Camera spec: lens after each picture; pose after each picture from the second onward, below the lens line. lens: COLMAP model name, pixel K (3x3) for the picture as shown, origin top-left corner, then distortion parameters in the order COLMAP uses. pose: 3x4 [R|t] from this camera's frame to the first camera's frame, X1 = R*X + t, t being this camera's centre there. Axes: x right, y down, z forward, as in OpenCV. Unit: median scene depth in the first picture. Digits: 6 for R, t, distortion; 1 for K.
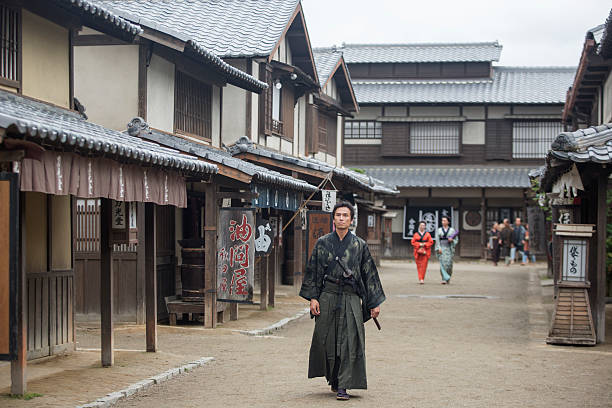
lens RADIAL K [[1510.8, 0, 306.0], [0, 1510.8, 204.0], [0, 0, 1]] dist [-0.095567, 0.108373]
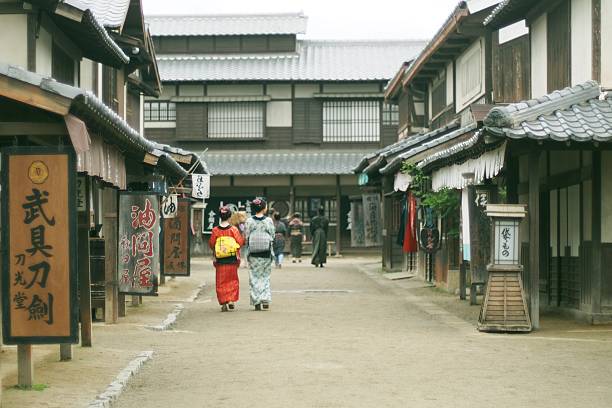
lens RADIAL K [[1727.9, 0, 262.7], [0, 1727.9, 203.7], [0, 0, 1]] dist [-0.145496, -0.166086]
pose [[0.991217, -0.012991, 0.131606, -0.034803], [0.012579, 0.999913, 0.003957, 0.002039], [-0.131646, -0.002266, 0.991294, -0.015655]]
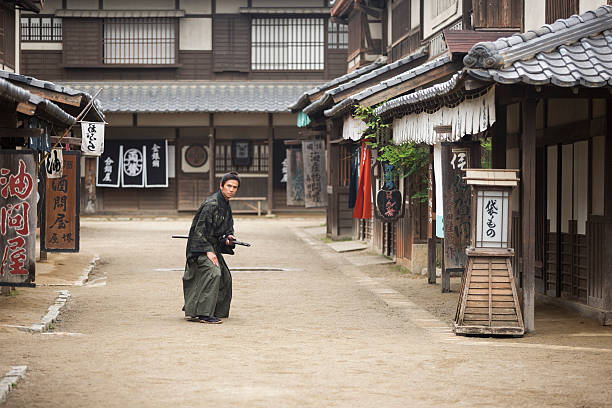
lens RADIAL K [[2175.6, 0, 282.1], [0, 2175.6, 204.3], [0, 0, 1]] dist [0.190365, 3.426998]
pose [[0.983558, -0.013076, 0.180119, -0.033127], [0.007176, 0.999417, 0.033371, -0.001645], [-0.180450, -0.031530, 0.983079, -0.003735]]
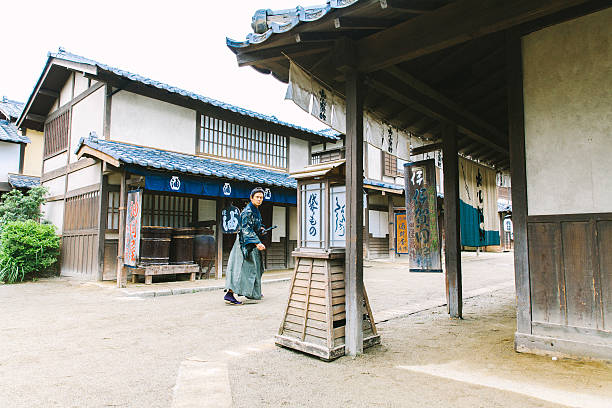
lens RADIAL K [[401.6, 0, 306.0], [0, 401.6, 204.0], [0, 0, 1]] dist [-0.001843, 0.000144]
pose [[0.824197, -0.063354, -0.562748, 0.081892], [0.019390, 0.996297, -0.083764, 0.014089], [0.565971, 0.058126, 0.822374, 0.258137]]
